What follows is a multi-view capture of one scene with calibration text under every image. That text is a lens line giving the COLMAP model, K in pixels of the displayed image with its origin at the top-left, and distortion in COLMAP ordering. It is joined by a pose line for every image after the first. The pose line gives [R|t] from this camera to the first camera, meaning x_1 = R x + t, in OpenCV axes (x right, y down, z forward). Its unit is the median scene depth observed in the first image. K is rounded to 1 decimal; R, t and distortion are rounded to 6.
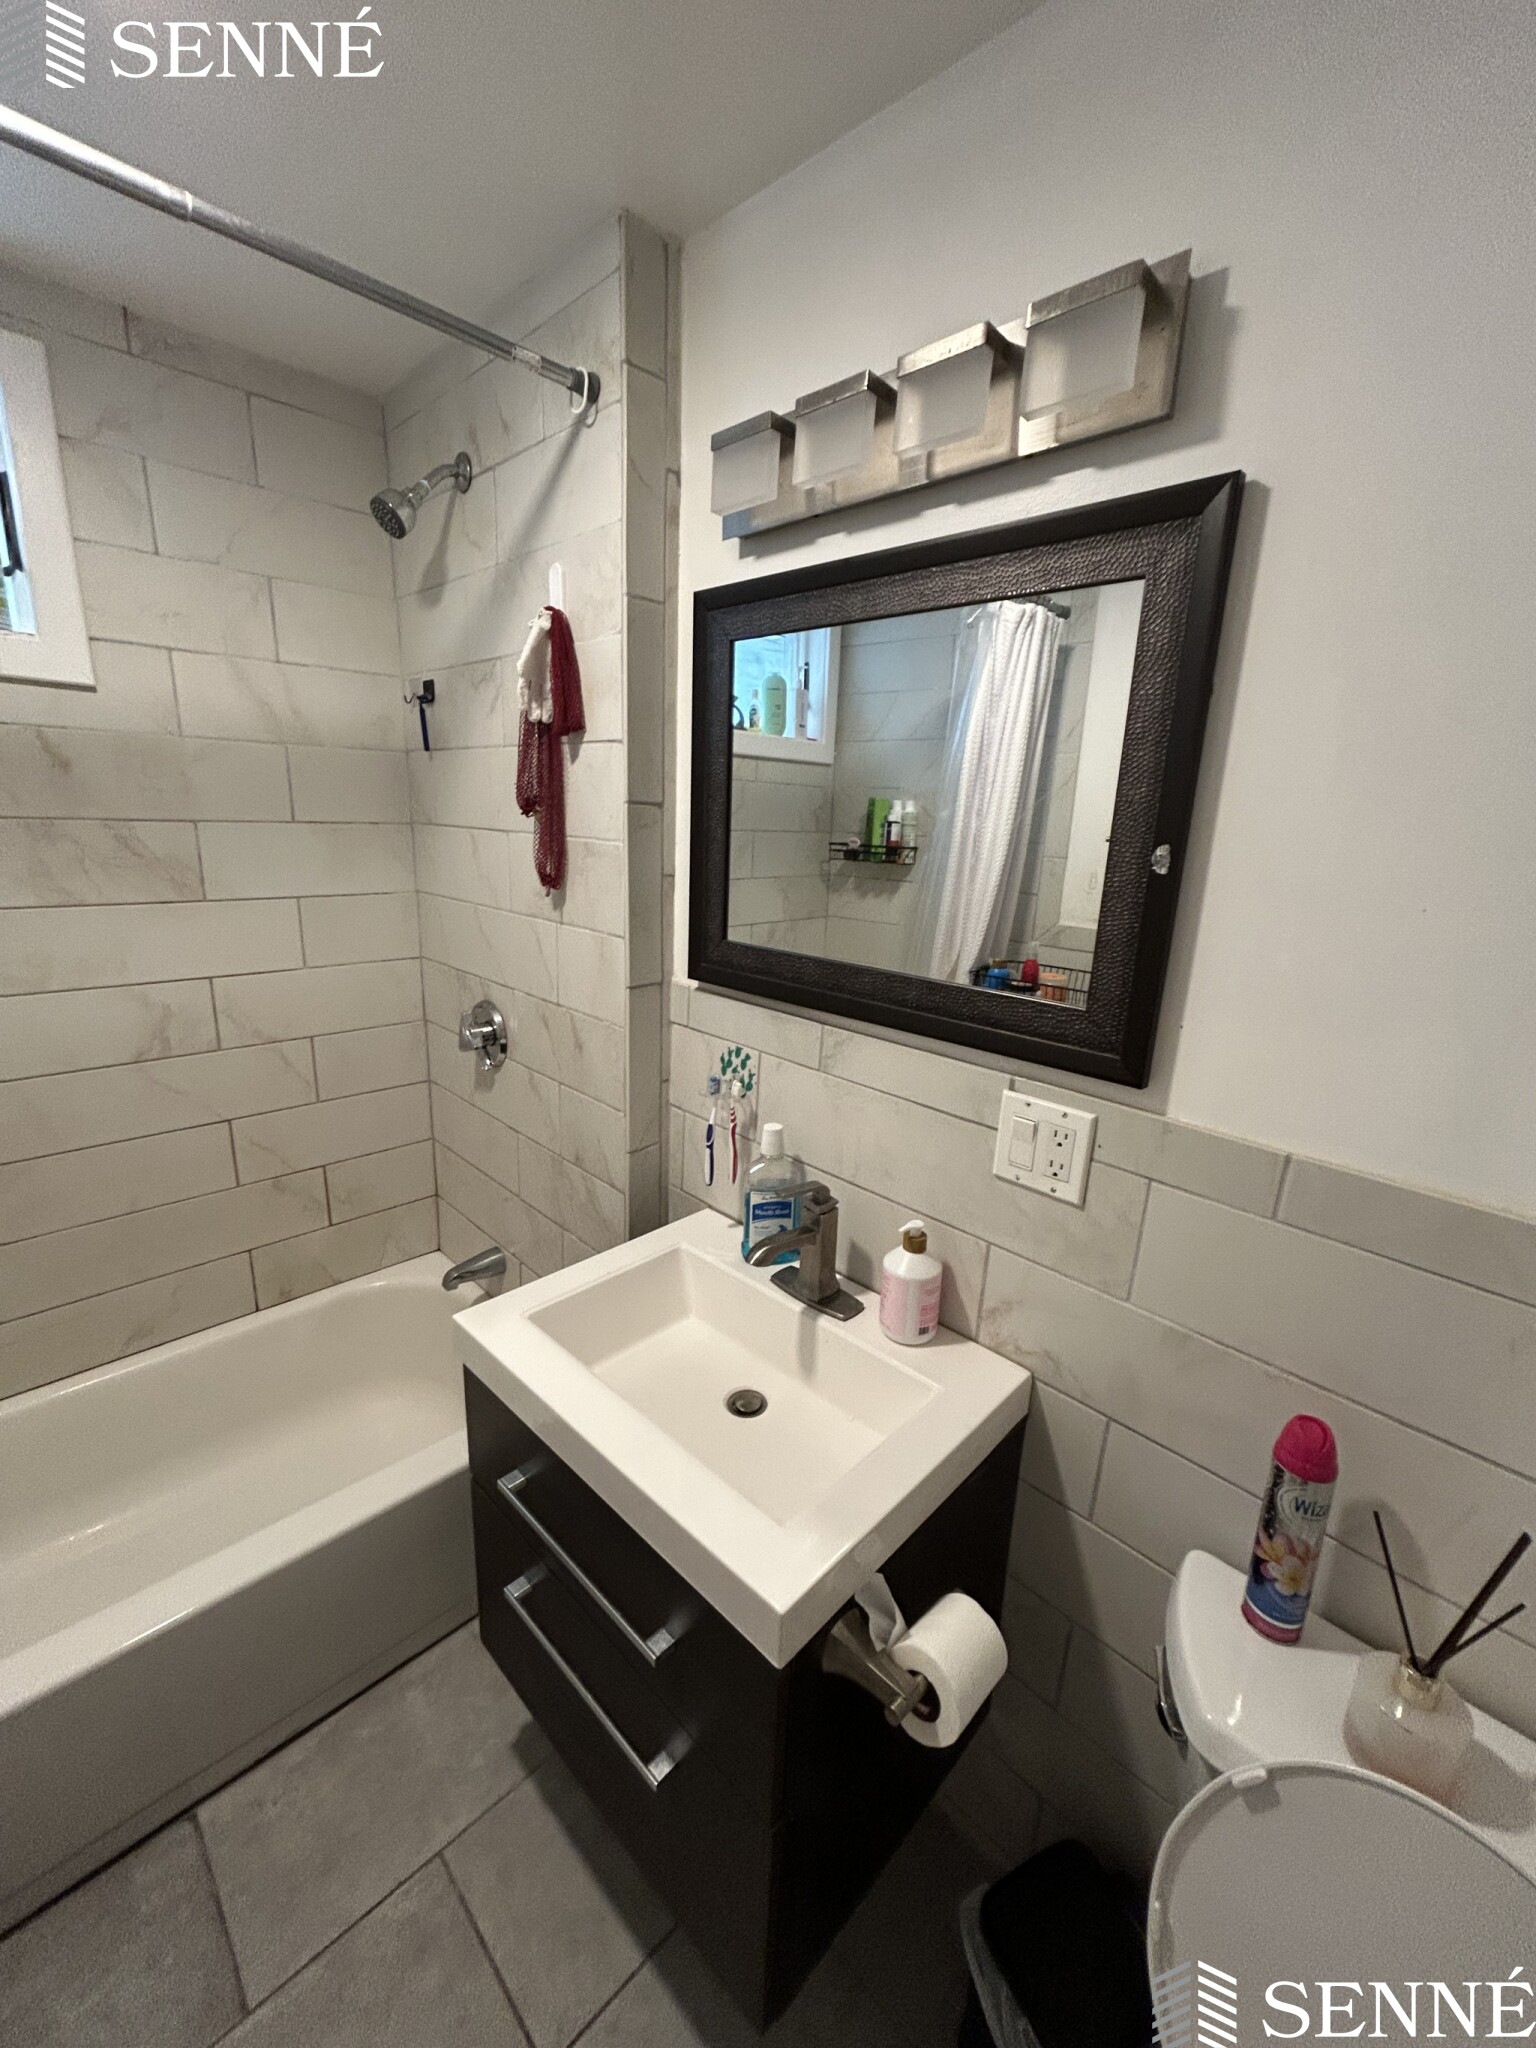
lens RADIAL K [[823.3, 0, 768.2], [0, 823.3, 1025.9], [0, 0, 1]] dist [-0.001963, 0.000133]
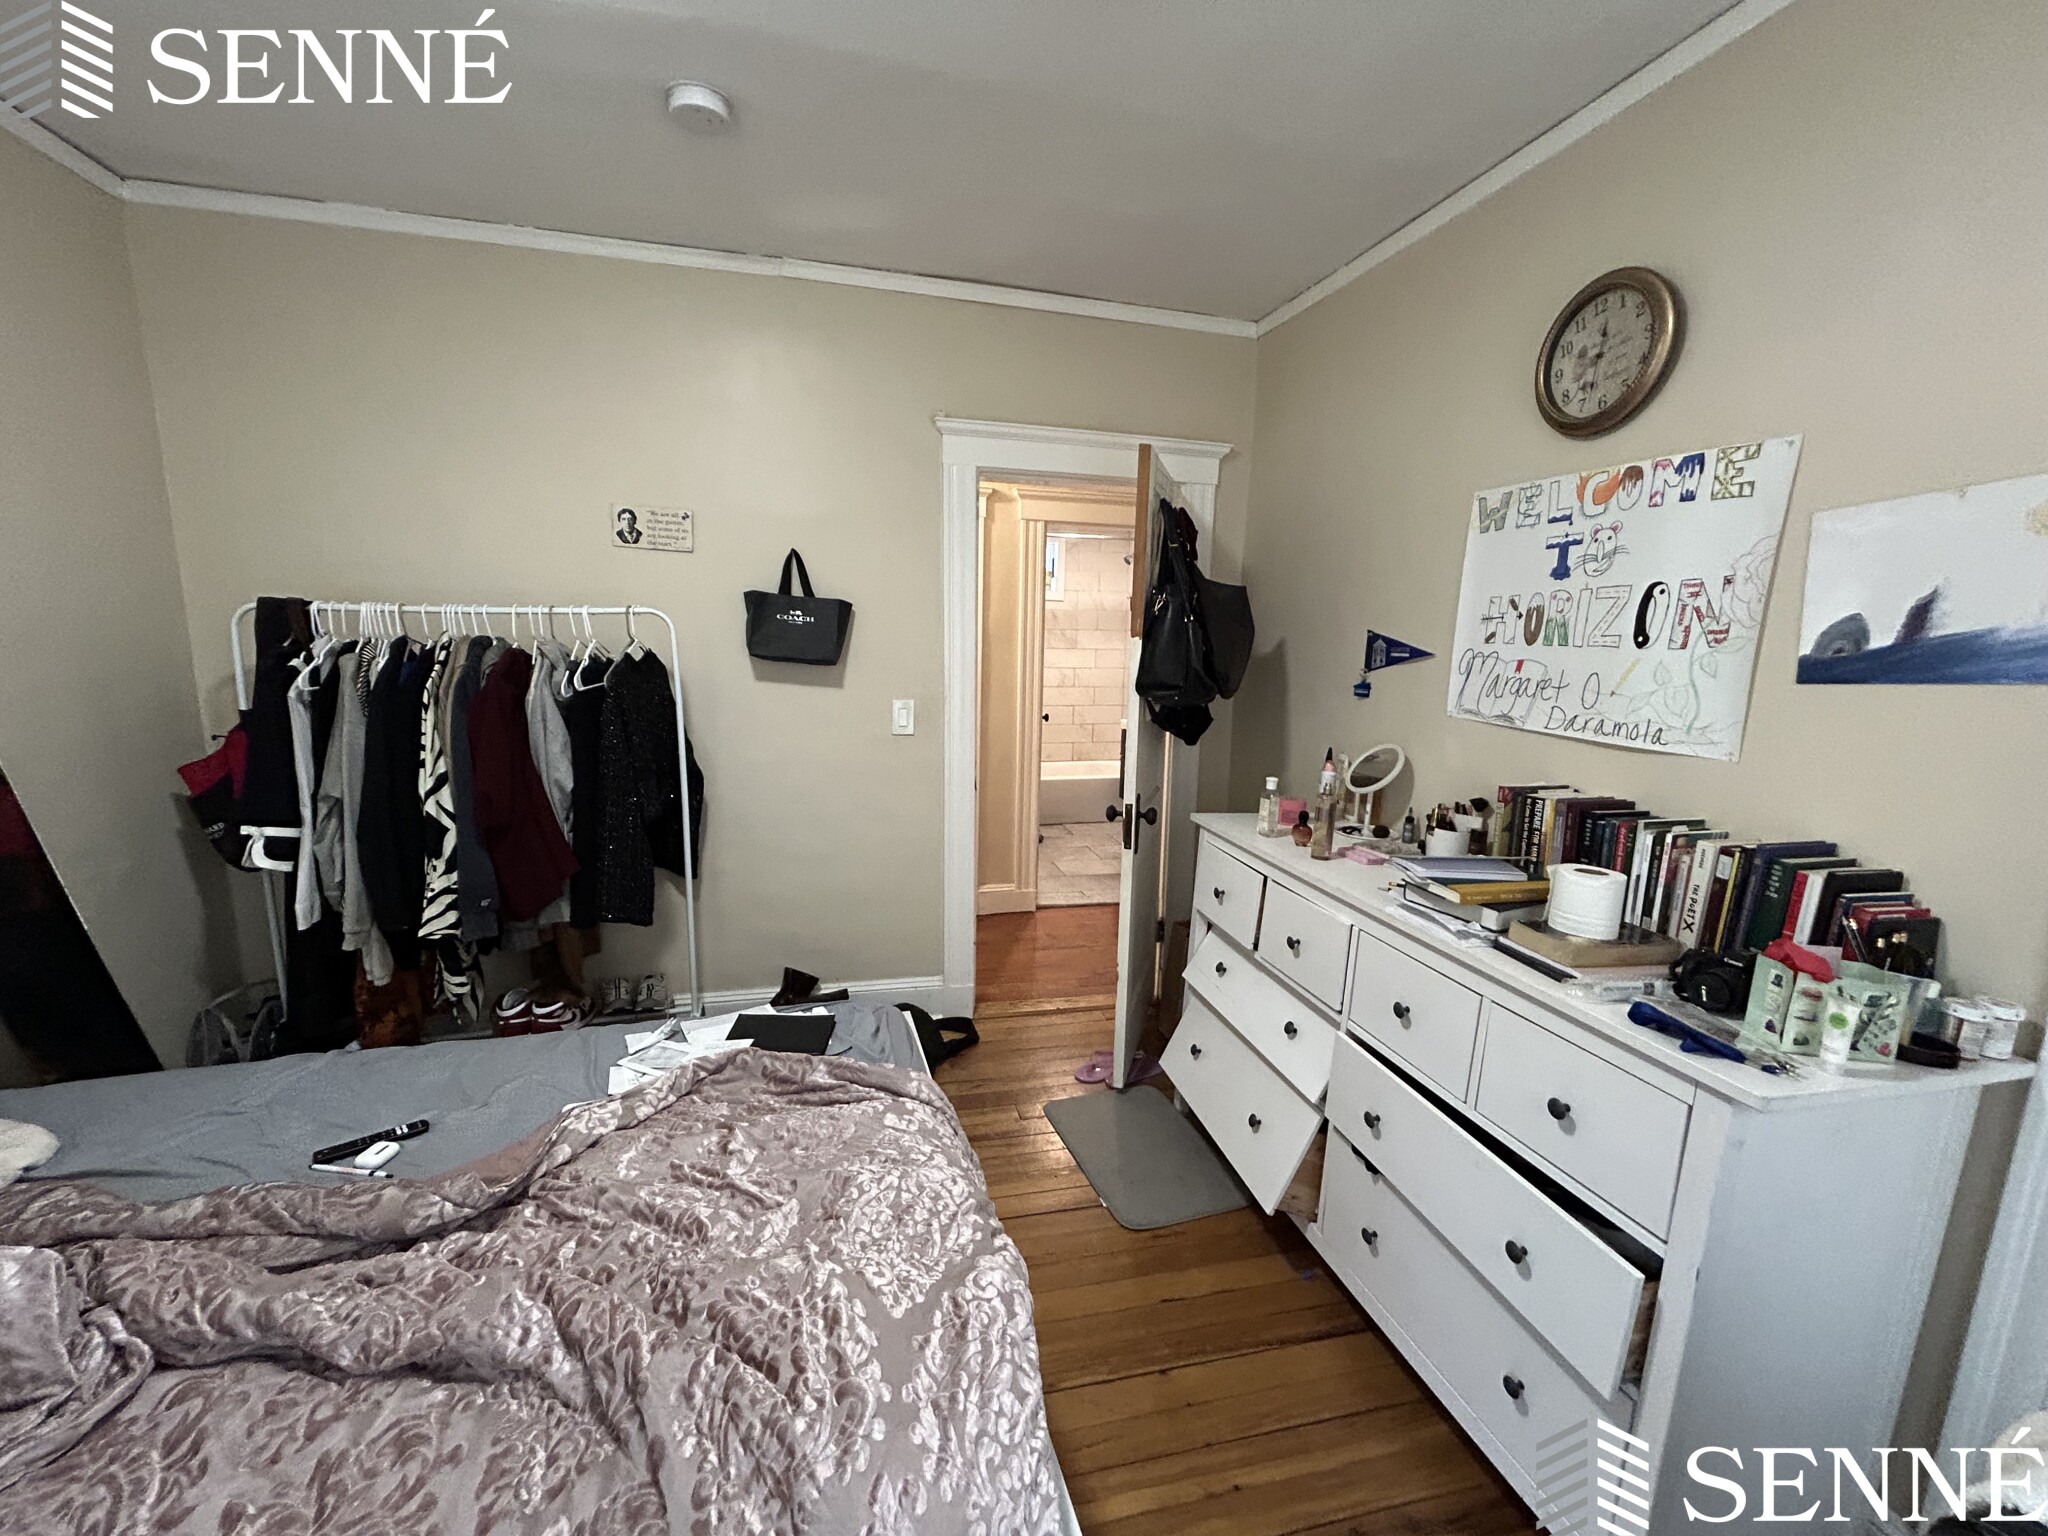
lens RADIAL K [[823.3, 0, 1018.2], [0, 823.3, 772.6], [0, 0, 1]] dist [-0.001963, 0.000133]
pose [[0.848883, 0.077392, -0.522885, 1.301970], [-0.126991, 0.990111, -0.059619, 0.764339], [0.513099, 0.117011, 0.850316, -2.643783]]
